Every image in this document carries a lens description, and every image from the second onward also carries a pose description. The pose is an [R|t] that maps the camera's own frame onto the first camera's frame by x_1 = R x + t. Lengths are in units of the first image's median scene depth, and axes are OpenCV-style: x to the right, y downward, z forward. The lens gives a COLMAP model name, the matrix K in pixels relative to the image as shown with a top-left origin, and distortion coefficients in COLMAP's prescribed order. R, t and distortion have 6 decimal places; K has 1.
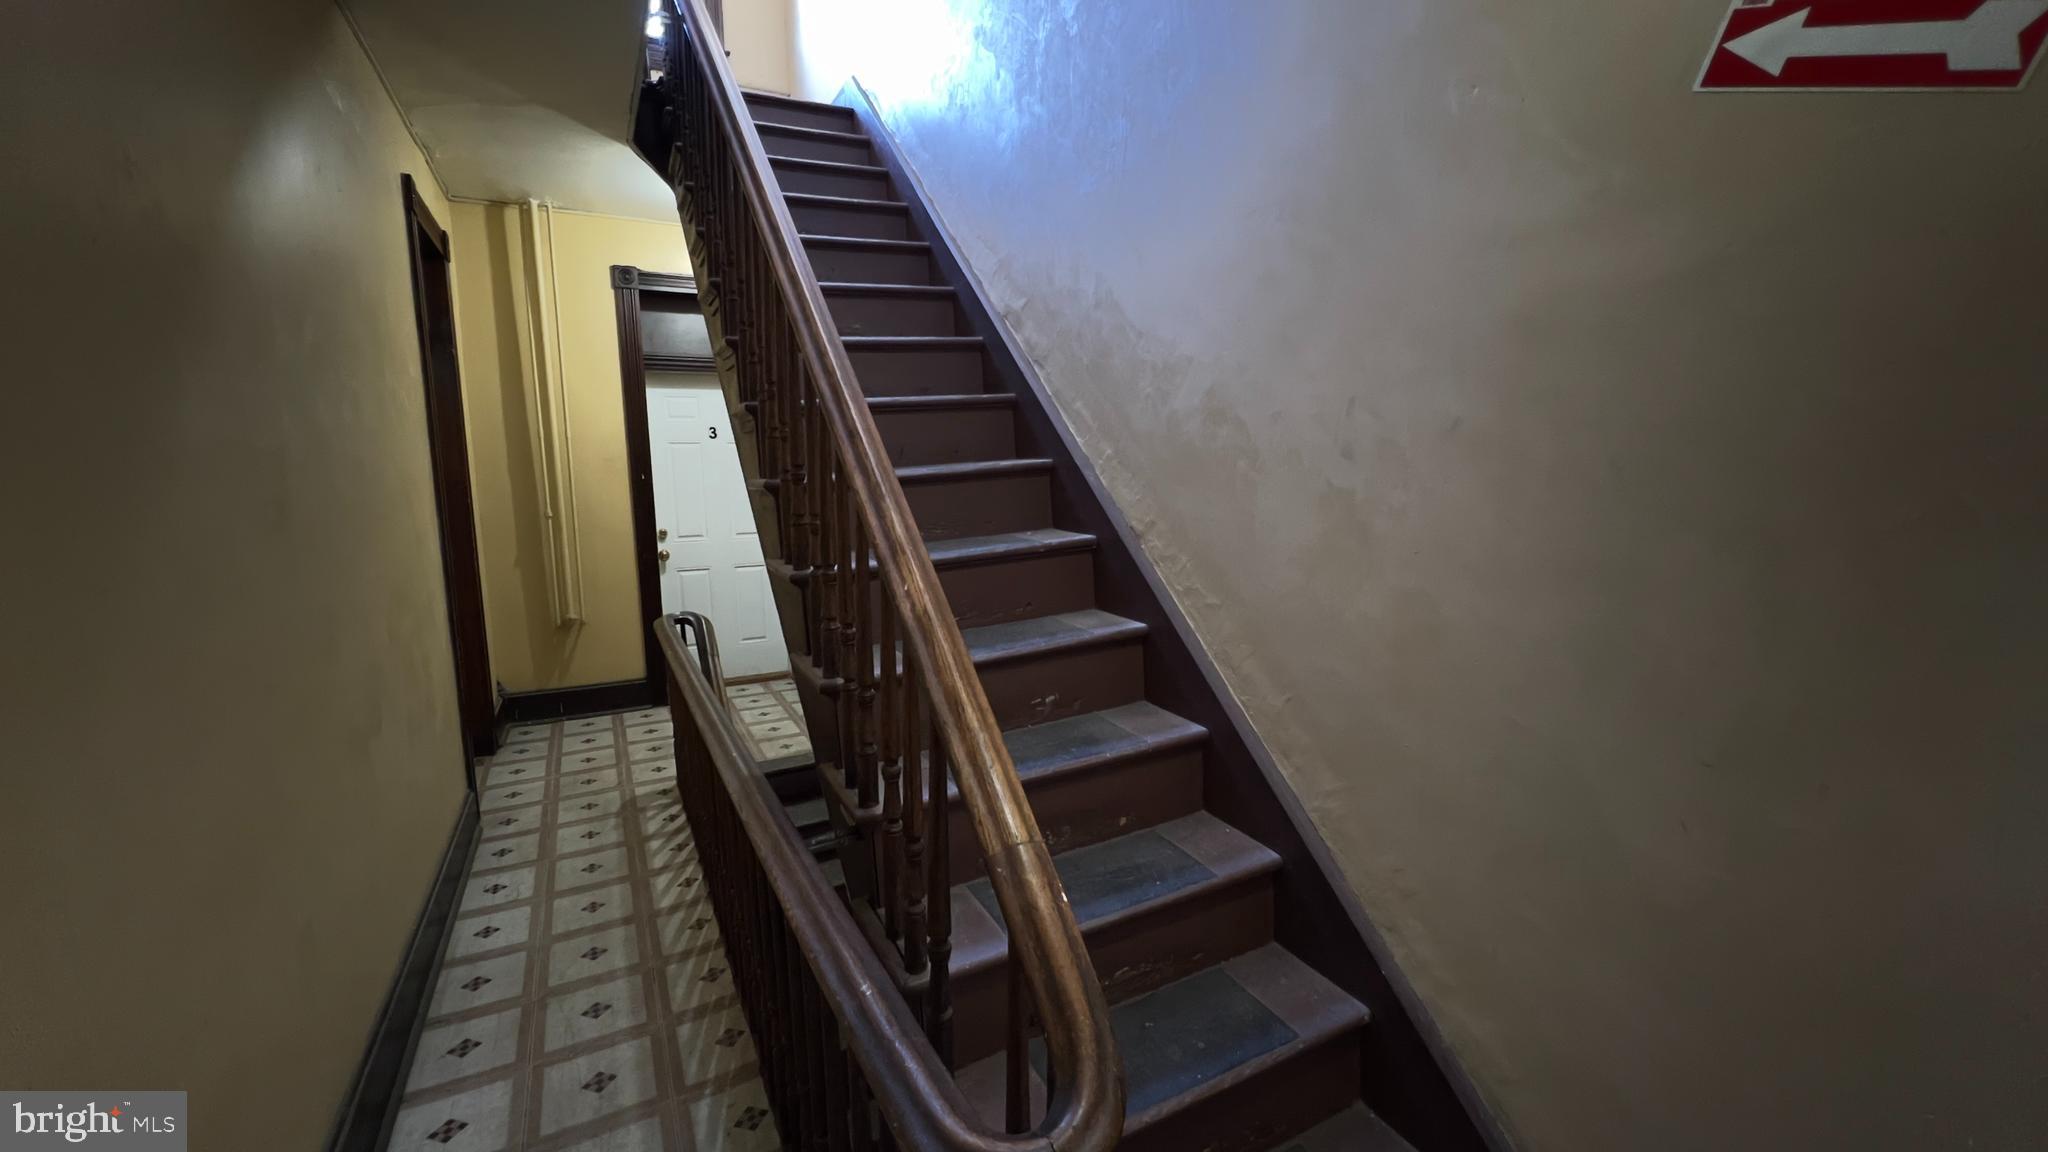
lens RADIAL K [[798.3, 0, 1021.5], [0, 798.3, 573.6], [0, 0, 1]] dist [-0.004424, -0.000369]
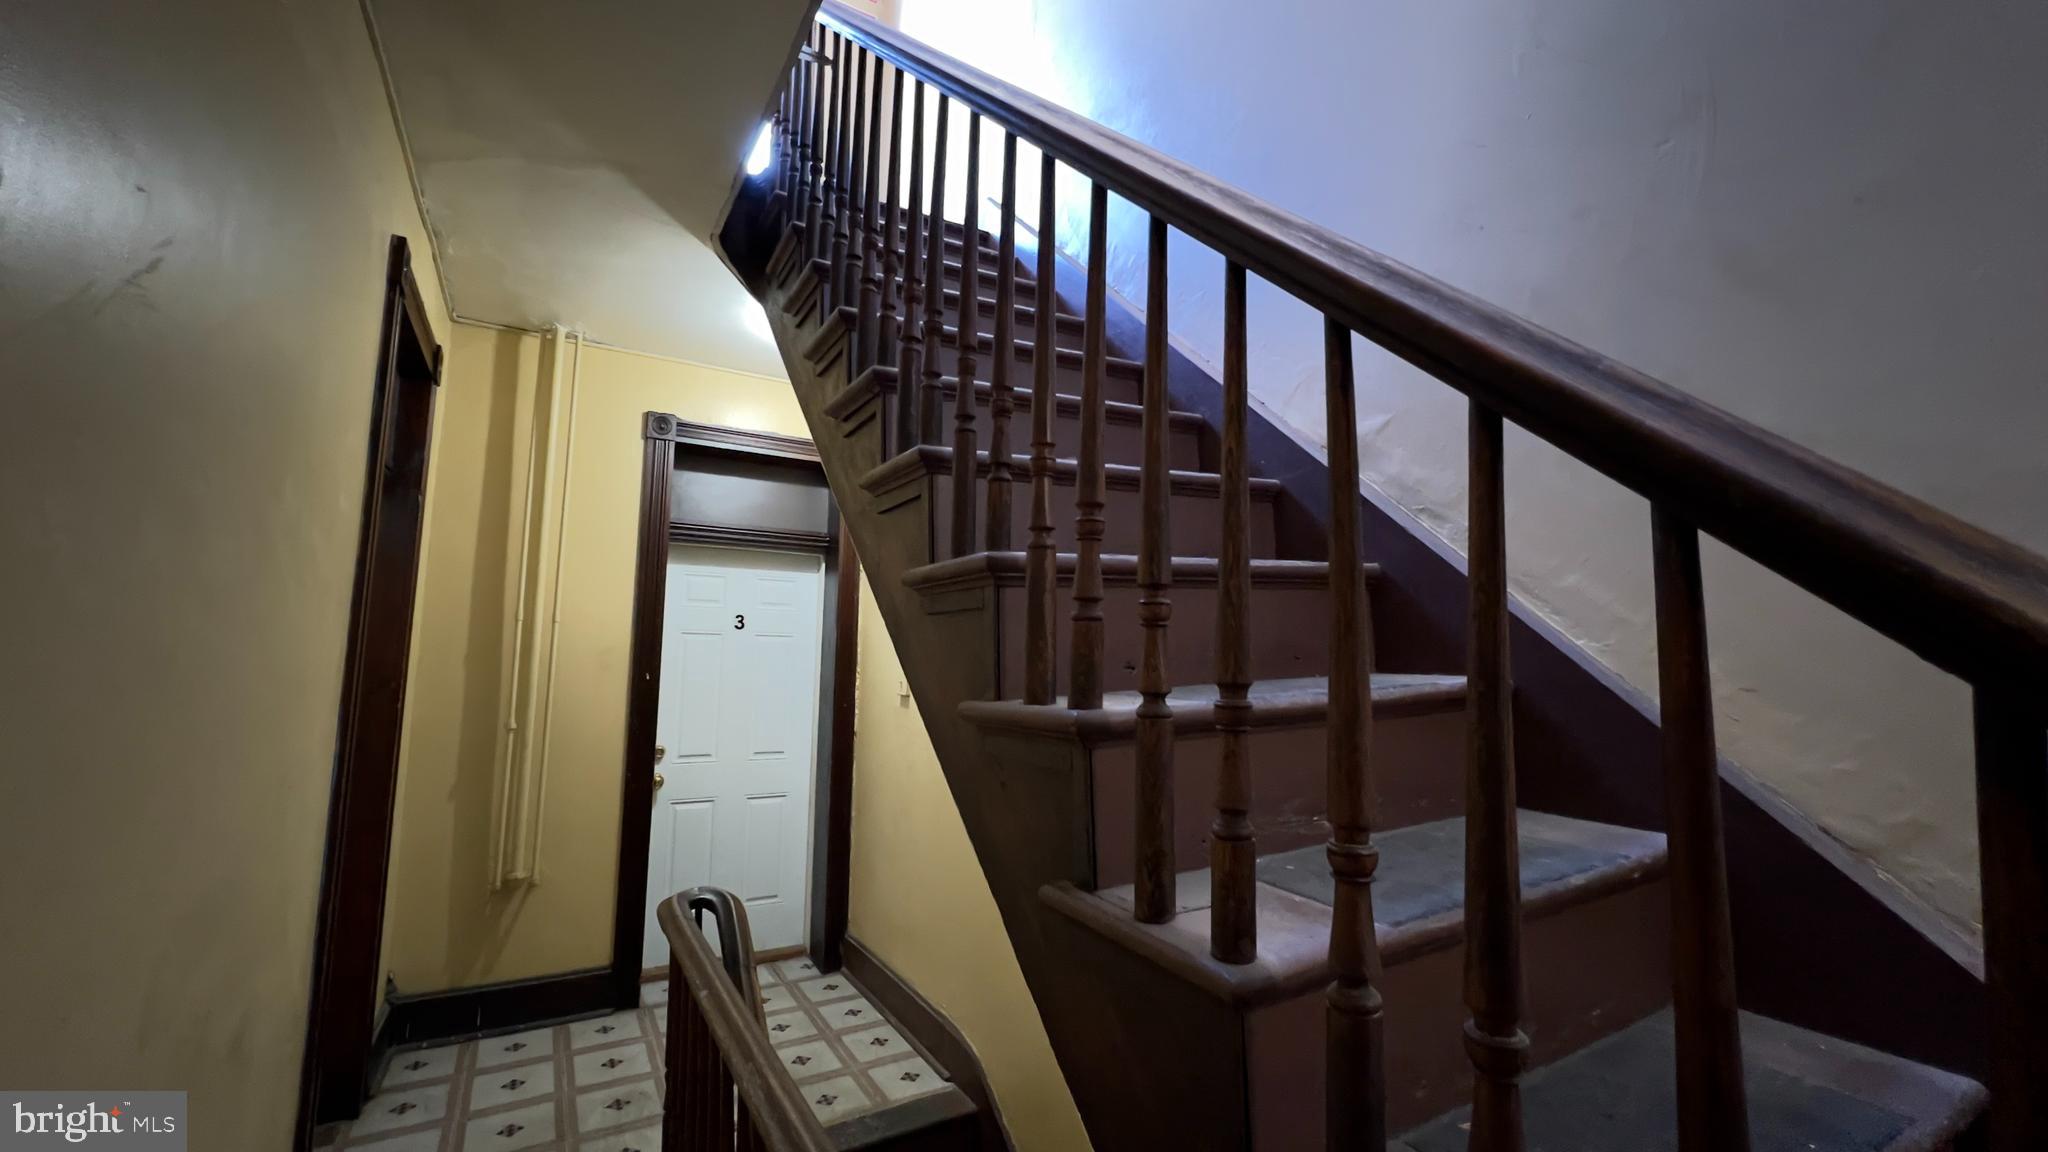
lens RADIAL K [[798.3, 0, 1023.2], [0, 798.3, 578.9], [0, 0, 1]] dist [-0.004424, -0.000369]
pose [[0.998532, 0.031437, 0.044113, -0.166661], [-0.019718, 0.969436, -0.244551, -0.035843], [-0.050453, 0.243322, 0.968632, 0.247152]]
